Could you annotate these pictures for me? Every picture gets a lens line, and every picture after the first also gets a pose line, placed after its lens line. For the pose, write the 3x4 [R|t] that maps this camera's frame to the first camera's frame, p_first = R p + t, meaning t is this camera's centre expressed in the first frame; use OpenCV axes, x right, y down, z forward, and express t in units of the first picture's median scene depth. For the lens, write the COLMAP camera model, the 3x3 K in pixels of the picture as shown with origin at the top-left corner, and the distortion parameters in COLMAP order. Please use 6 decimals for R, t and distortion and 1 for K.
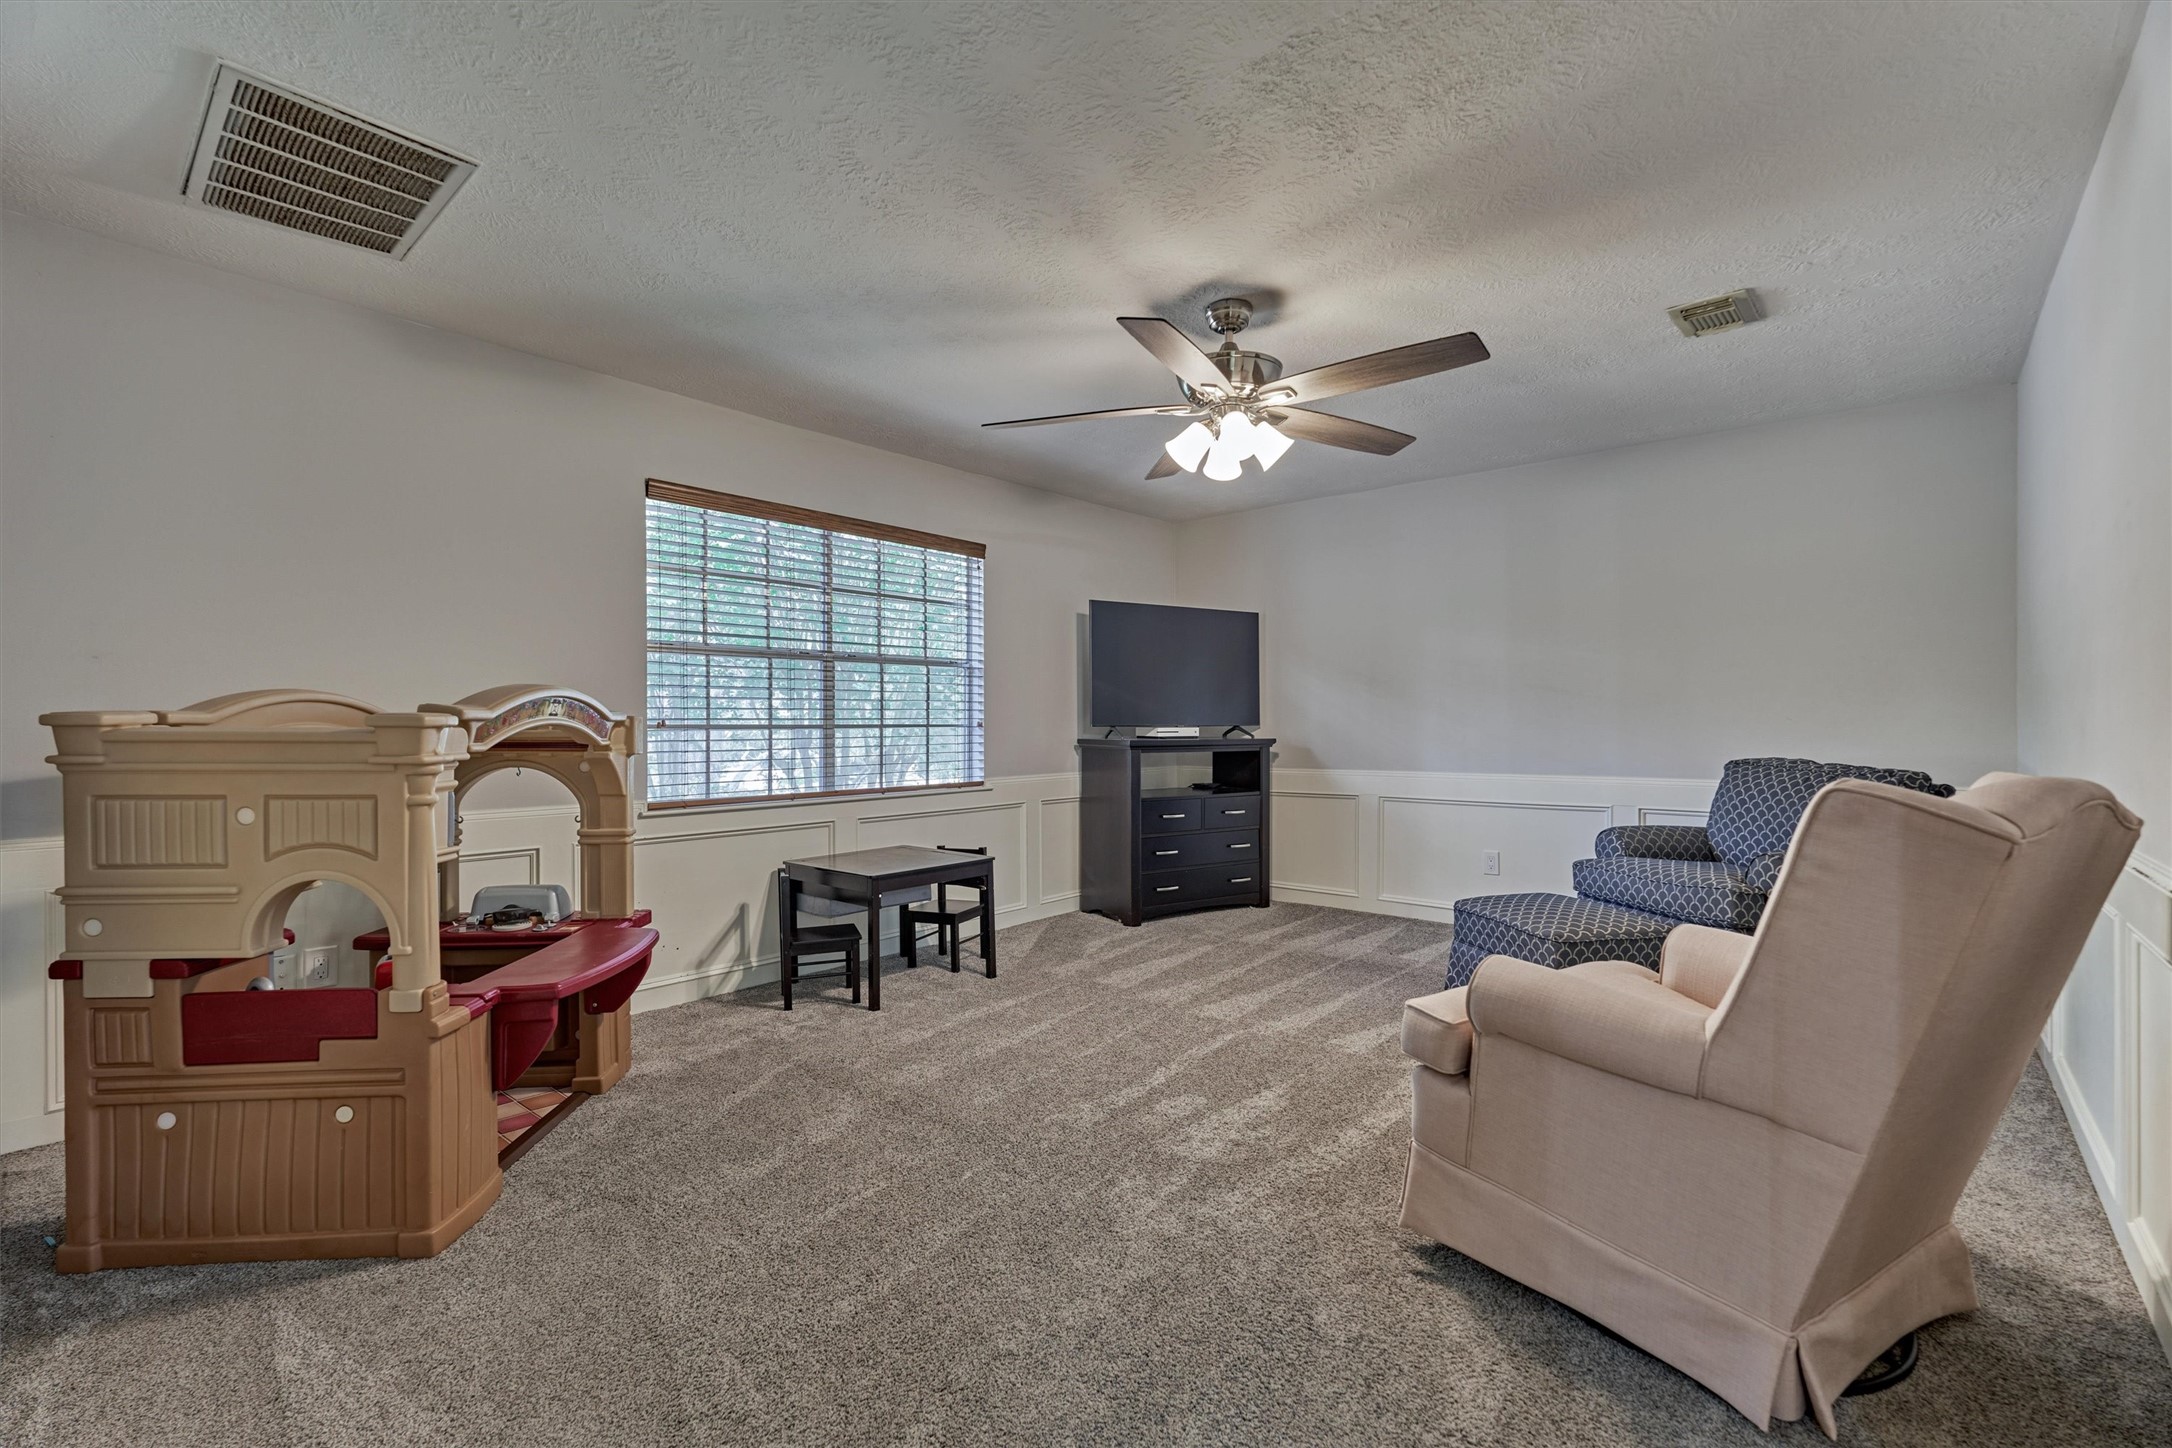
lens RADIAL K [[947.8, 0, 1083.5], [0, 947.8, 722.2], [0, 0, 1]] dist [-0.006342, 0.000376]
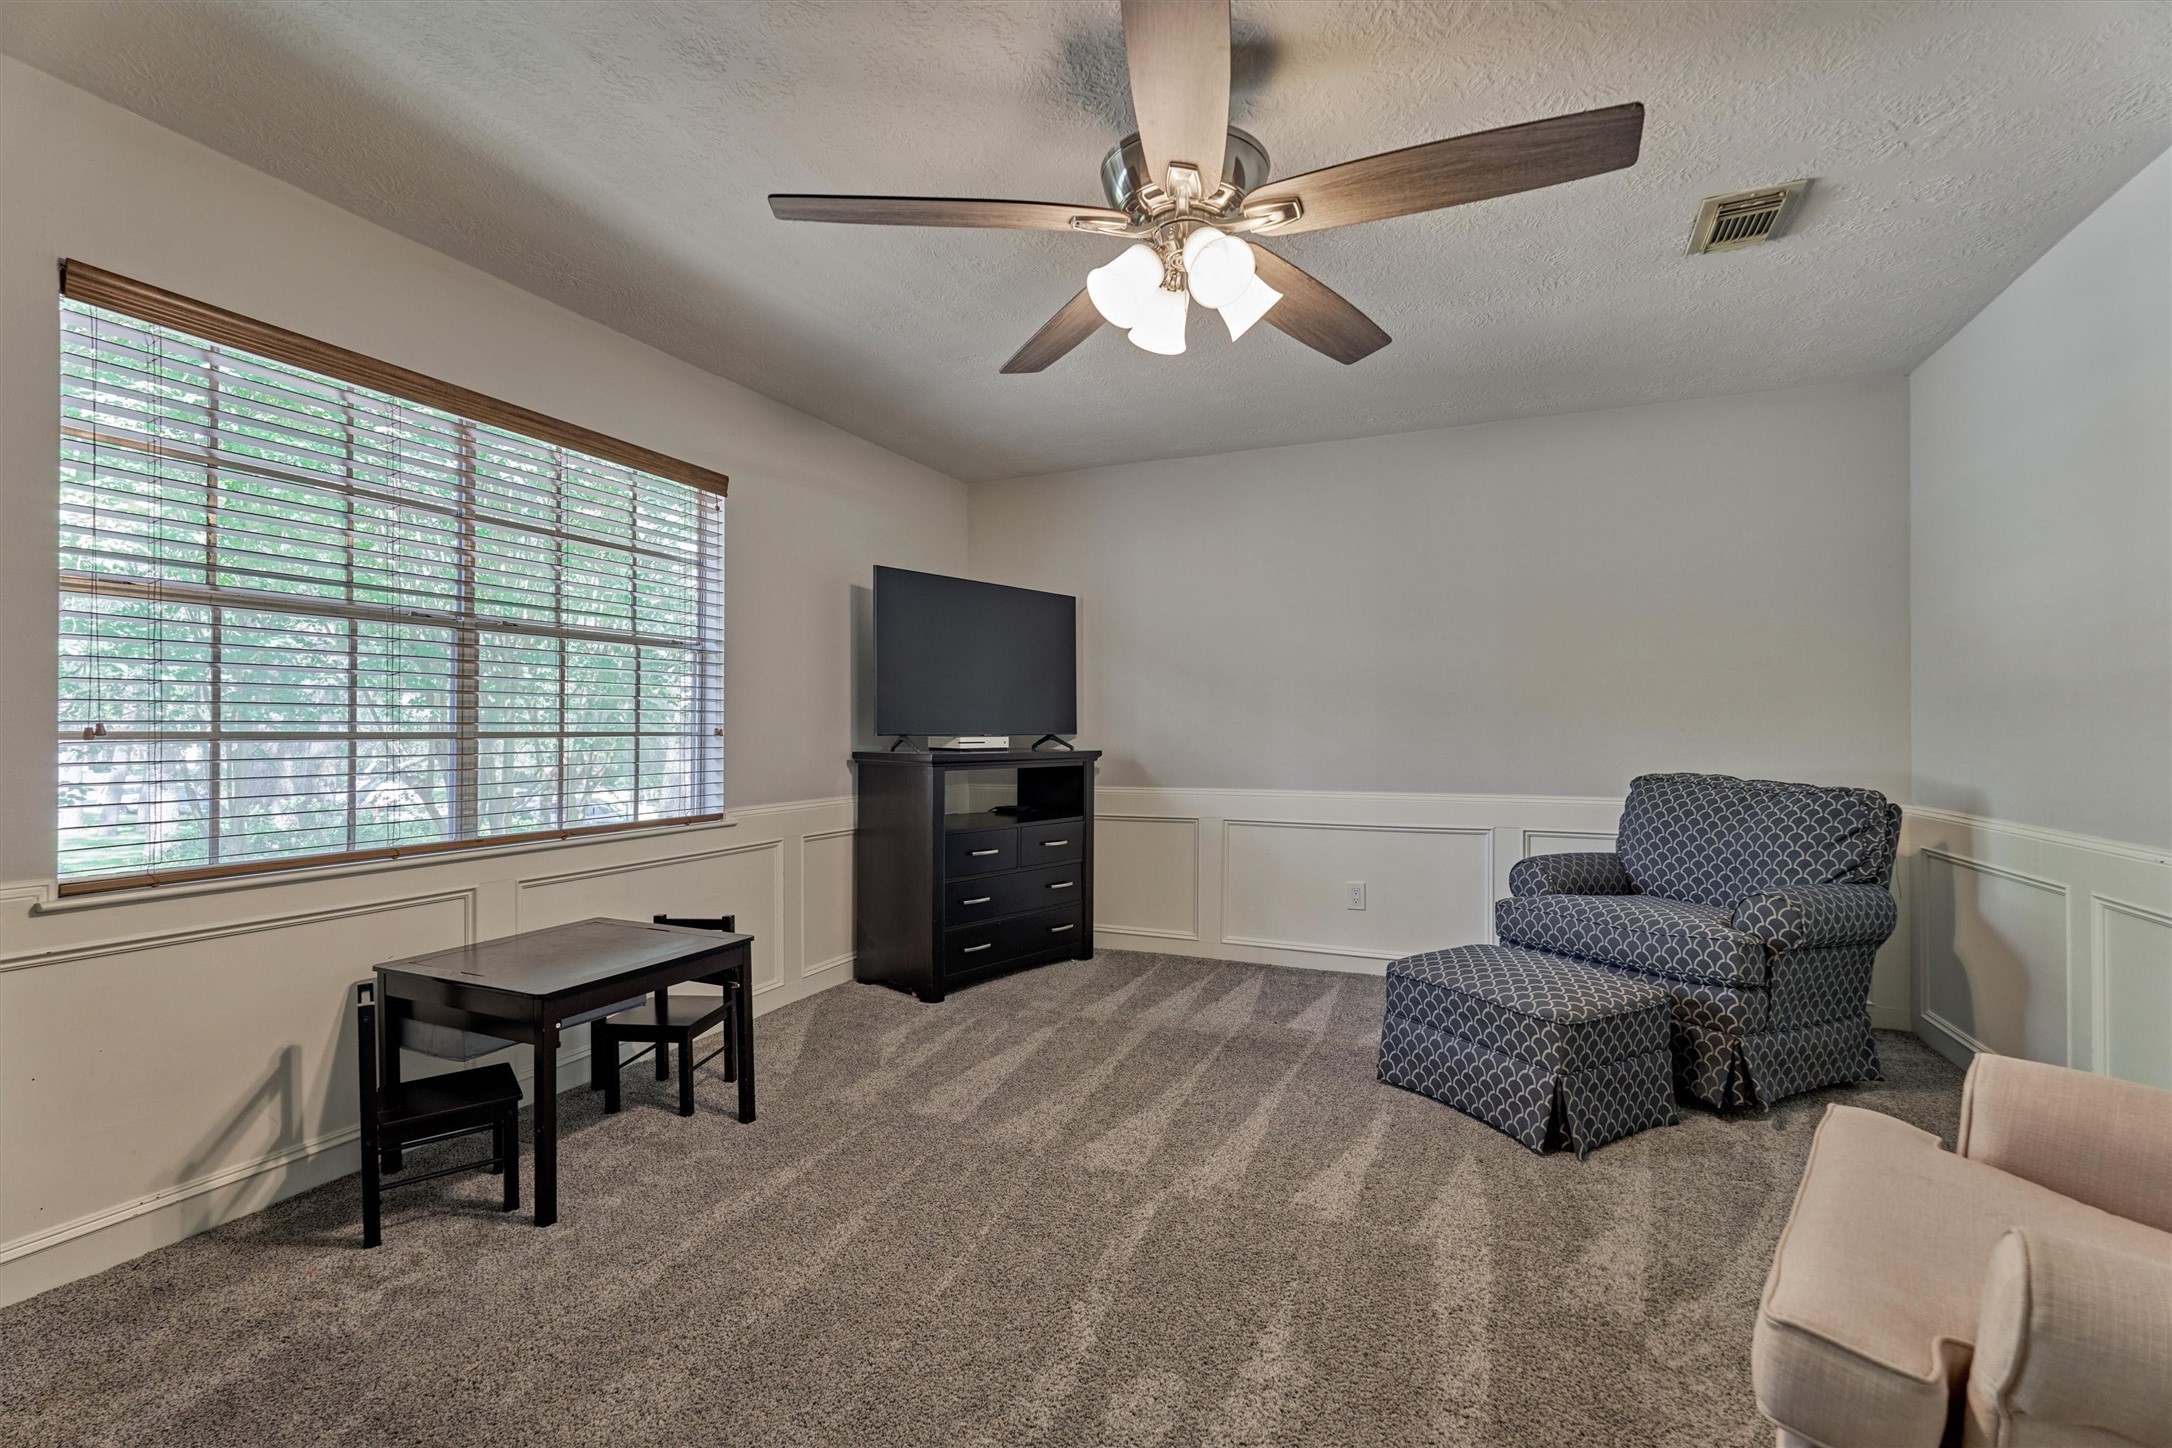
lens RADIAL K [[947.8, 0, 1086.4], [0, 947.8, 727.2], [0, 0, 1]] dist [-0.006342, 0.000376]
pose [[0.955667, 0.004977, 0.294406, -0.067007], [-0.004583, 0.999987, -0.002029, -0.001296], [-0.294413, 0.000590, 0.955678, 0.307597]]
